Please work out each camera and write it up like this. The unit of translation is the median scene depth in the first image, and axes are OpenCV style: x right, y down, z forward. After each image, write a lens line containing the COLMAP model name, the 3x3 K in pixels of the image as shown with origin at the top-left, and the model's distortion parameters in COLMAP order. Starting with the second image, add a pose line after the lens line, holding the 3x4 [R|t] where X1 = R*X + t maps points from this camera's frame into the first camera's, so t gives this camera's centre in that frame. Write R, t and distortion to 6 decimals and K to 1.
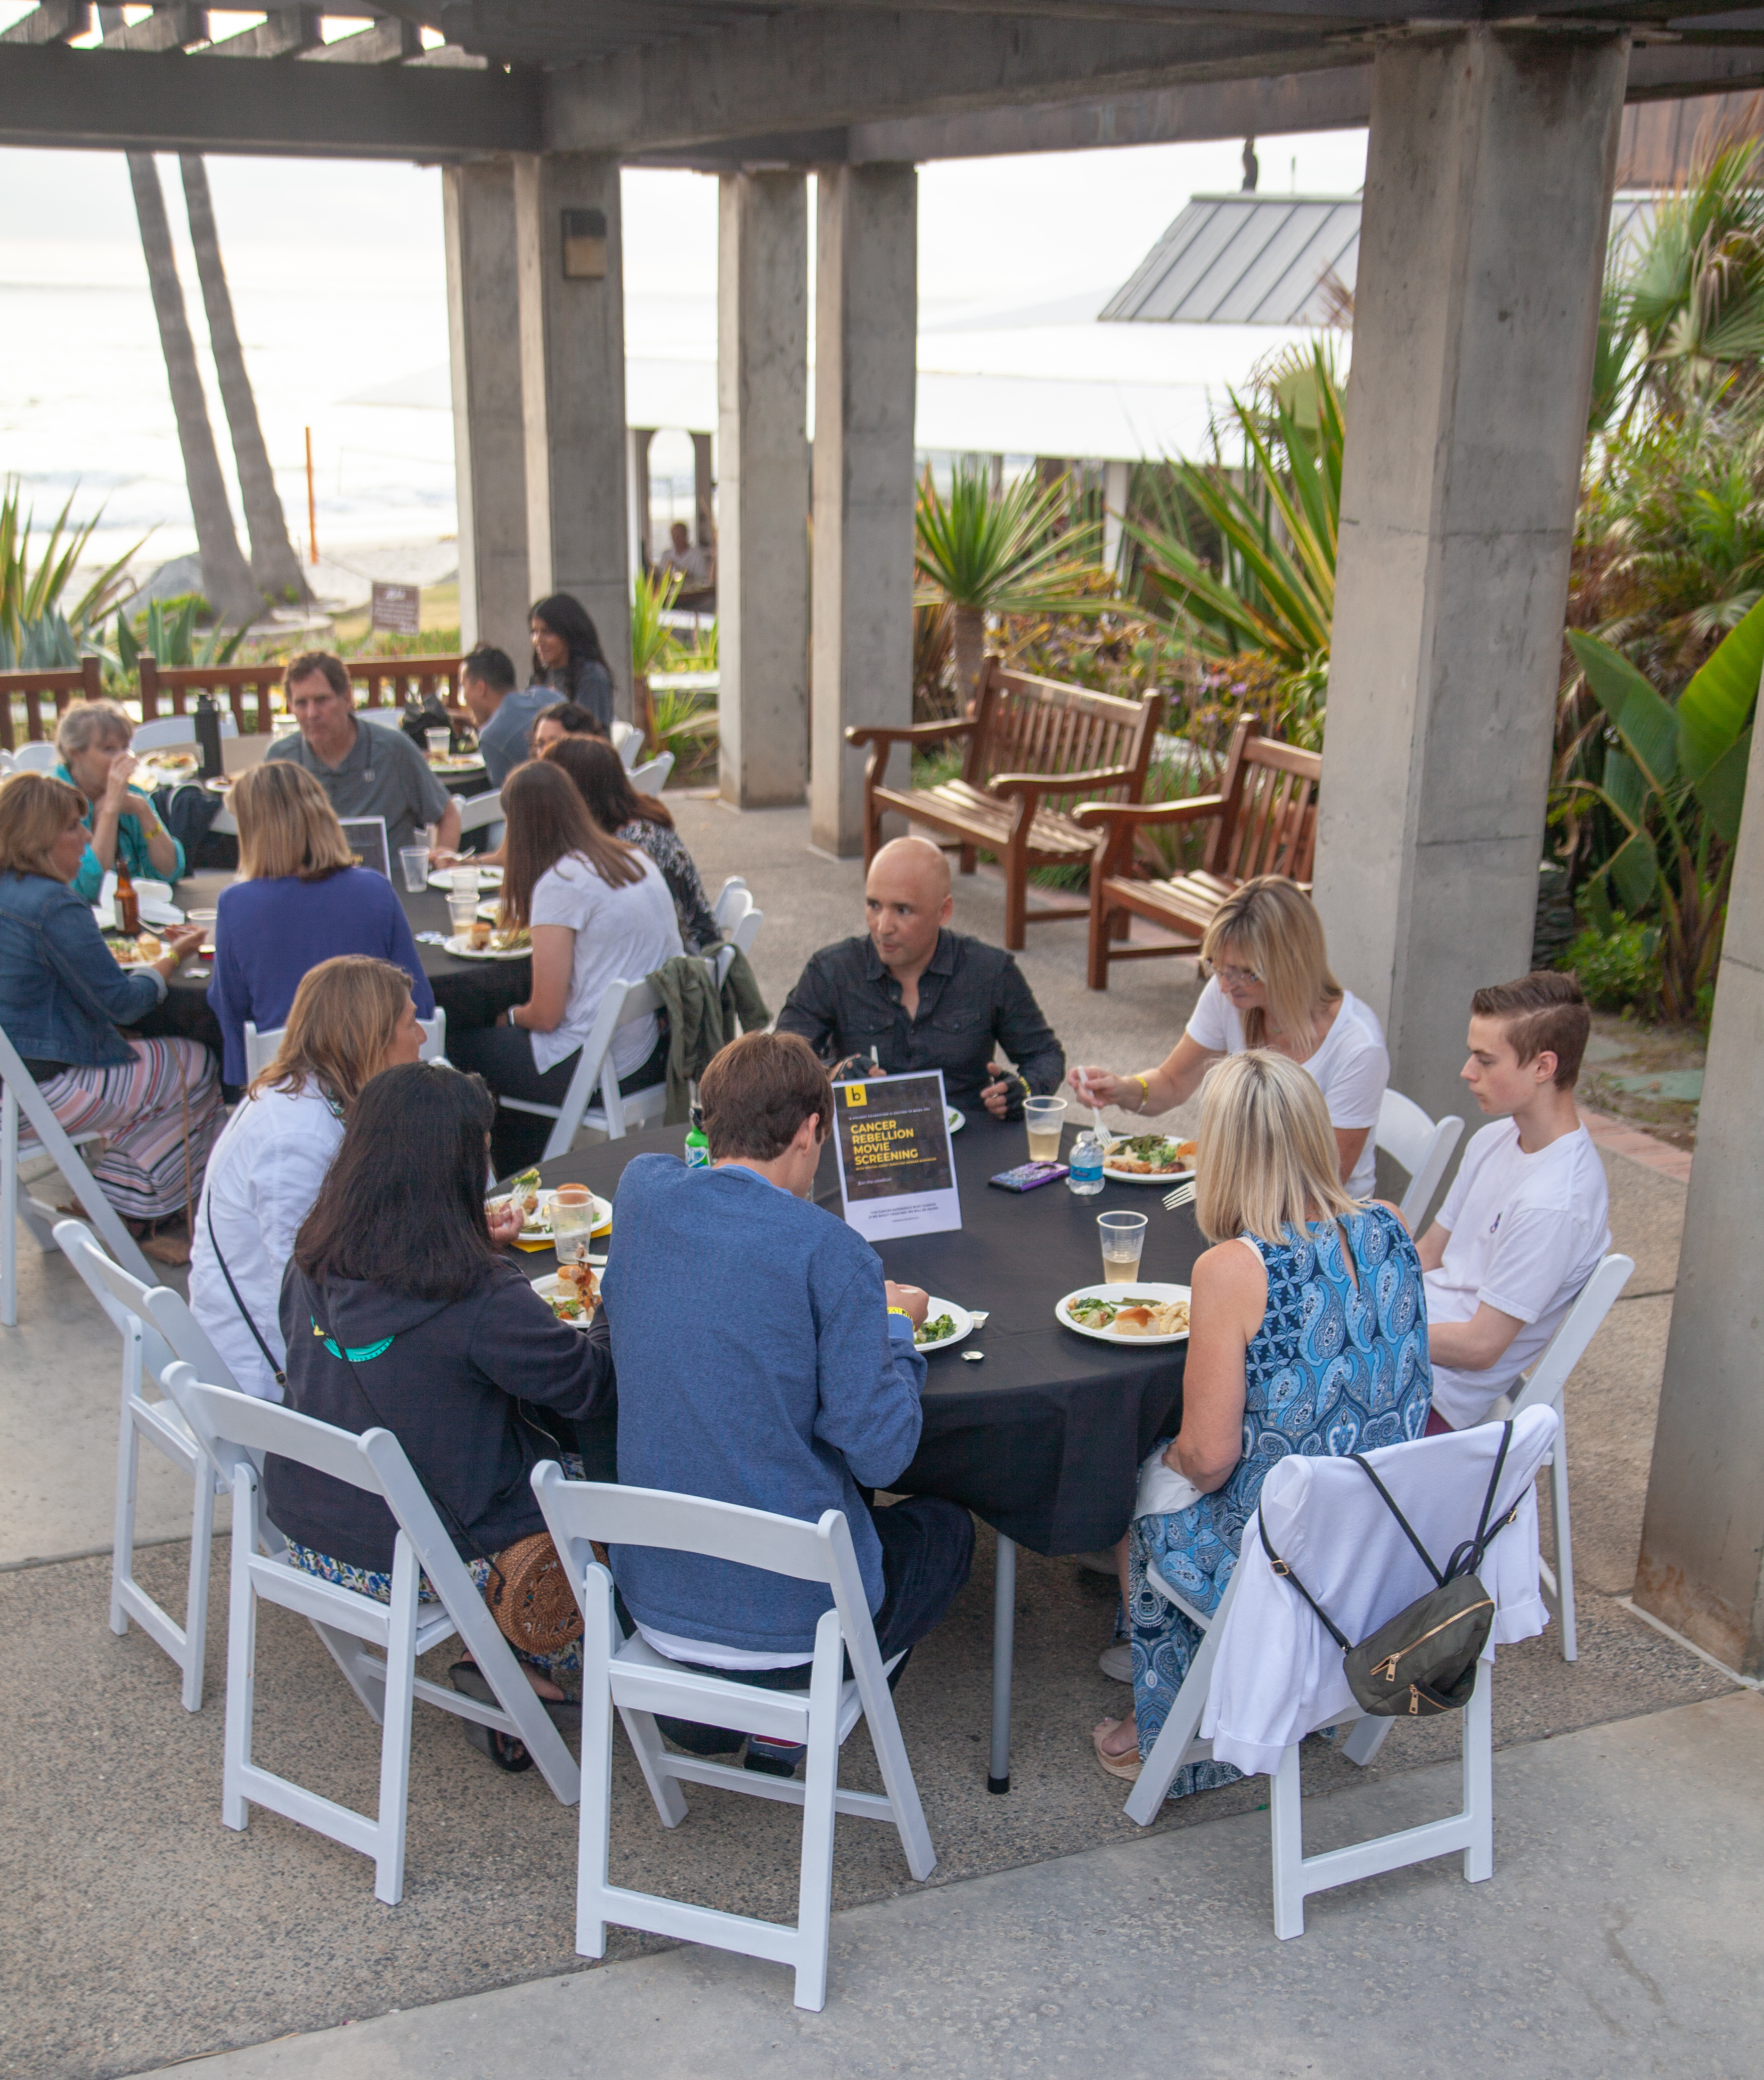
lens RADIAL K [[2557.2, 0, 885.5], [0, 2557.2, 1288.3], [0, 0, 1]] dist [-0.069540, 0.166513]
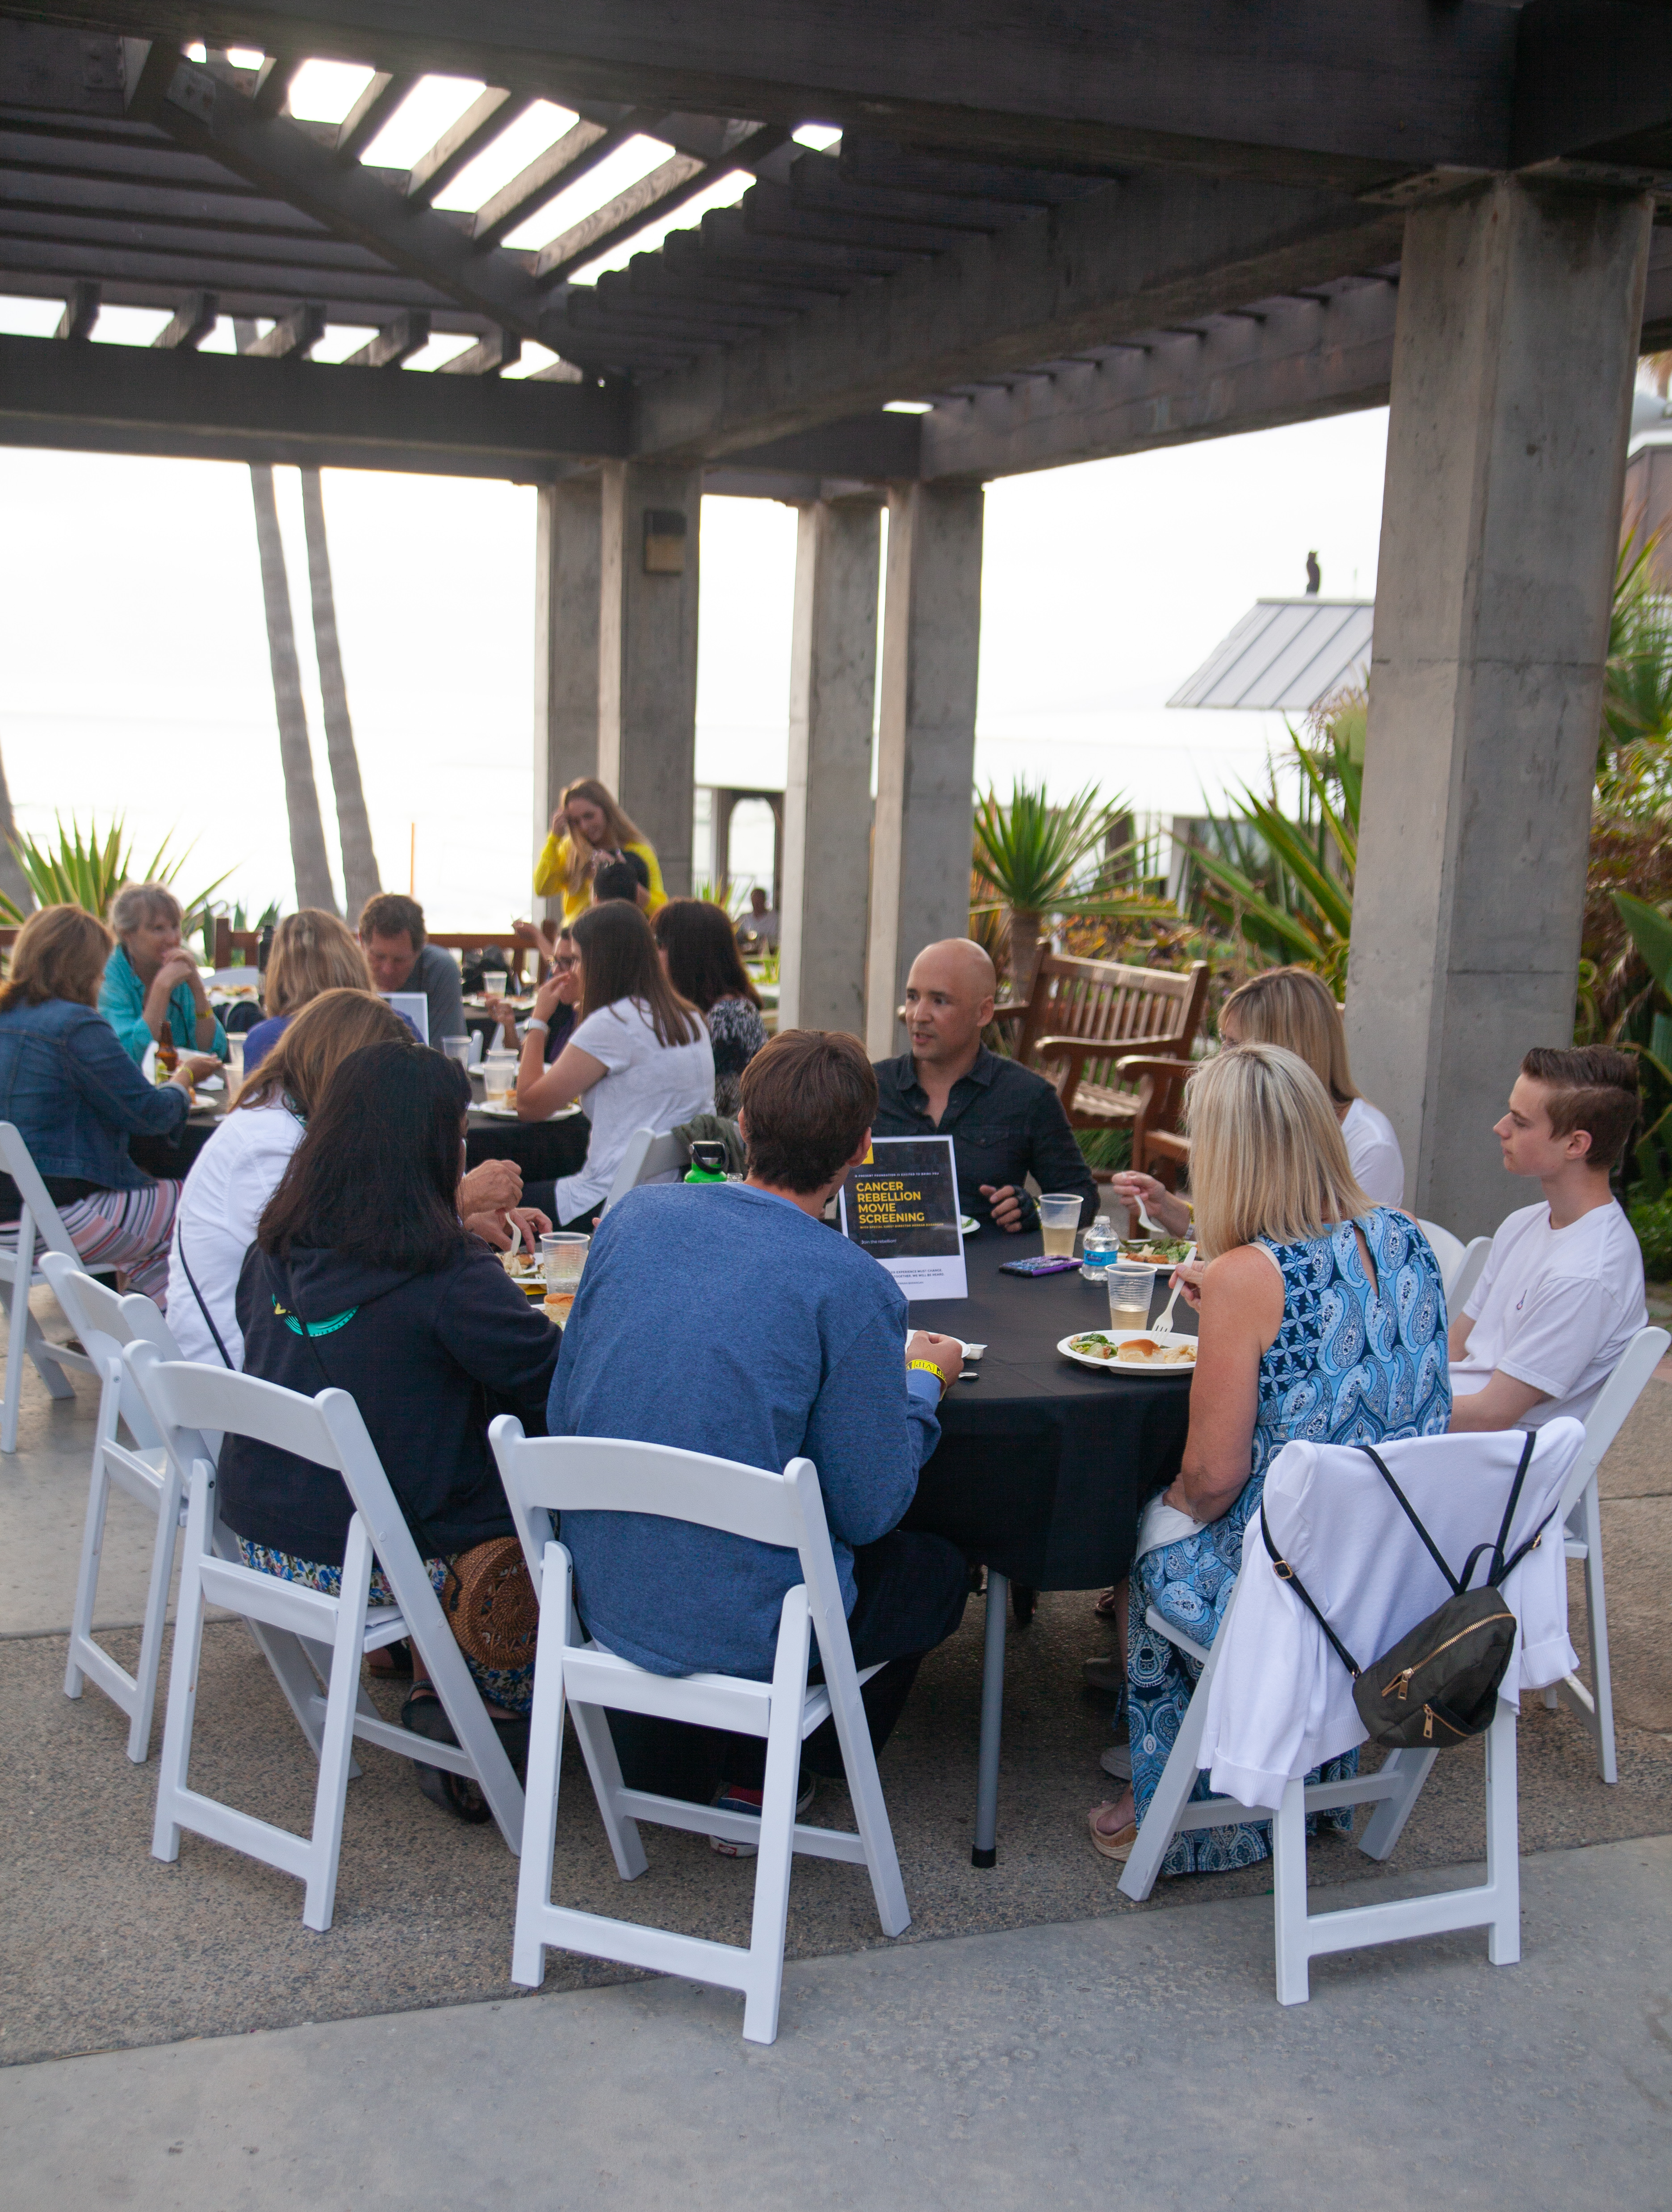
lens RADIAL K [[2540.7, 0, 844.0], [0, 2540.7, 1274.3], [0, 0, 1]] dist [-0.062823, 0.190253]
pose [[0.998512, 0.032417, -0.043855, 0.028486], [-0.039311, 0.985207, -0.166797, 0.147774], [0.037799, 0.168273, 0.985015, 0.057437]]
